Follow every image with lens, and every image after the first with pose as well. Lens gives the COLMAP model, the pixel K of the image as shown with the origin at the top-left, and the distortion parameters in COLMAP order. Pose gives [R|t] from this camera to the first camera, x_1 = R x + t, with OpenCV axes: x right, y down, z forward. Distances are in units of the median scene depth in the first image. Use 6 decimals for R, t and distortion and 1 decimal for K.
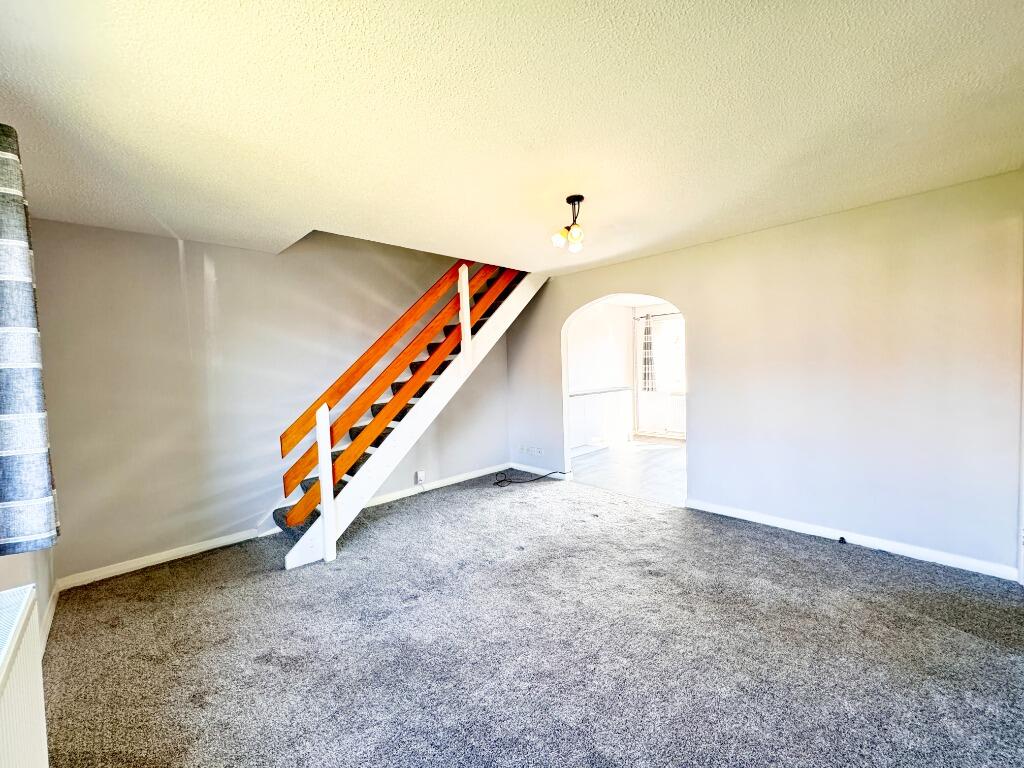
lens RADIAL K [[412.5, 0, 516.8], [0, 412.5, 384.2], [0, 0, 1]] dist [0.003428, 0.000035]
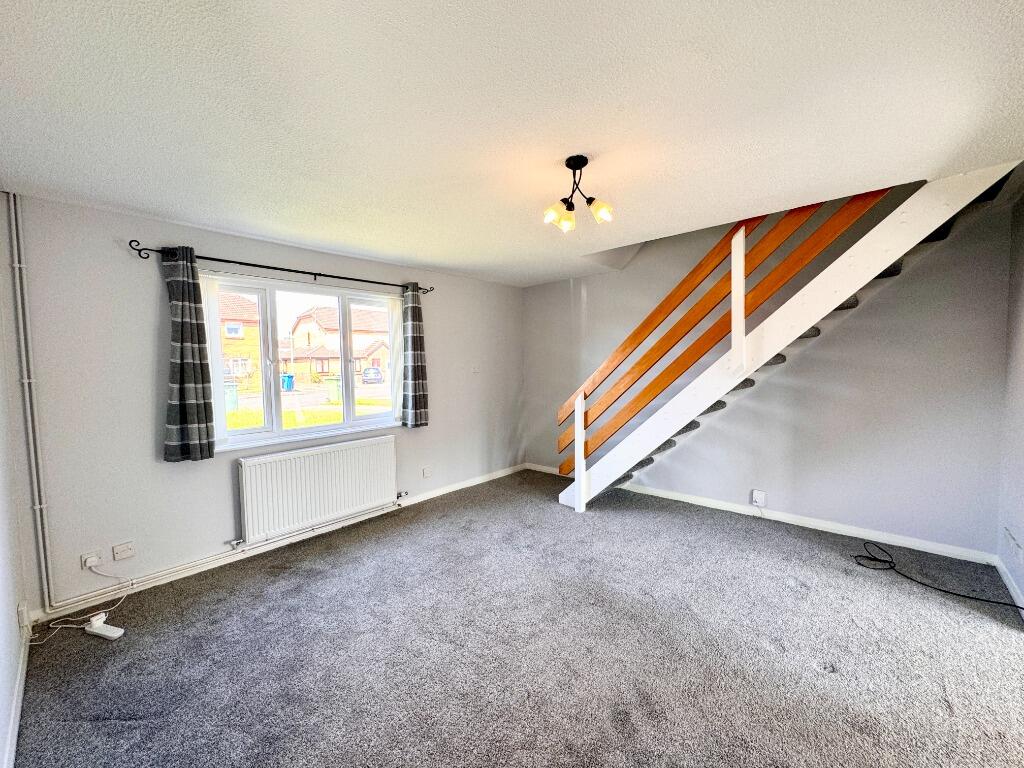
lens RADIAL K [[412.5, 0, 512.2], [0, 412.5, 387.7], [0, 0, 1]] dist [0.003428, 0.000035]
pose [[0.061996, 0.090229, -0.993990, 0.707223], [-0.033744, 0.995525, 0.088264, -0.061583], [0.997506, 0.028069, 0.064763, 0.625760]]
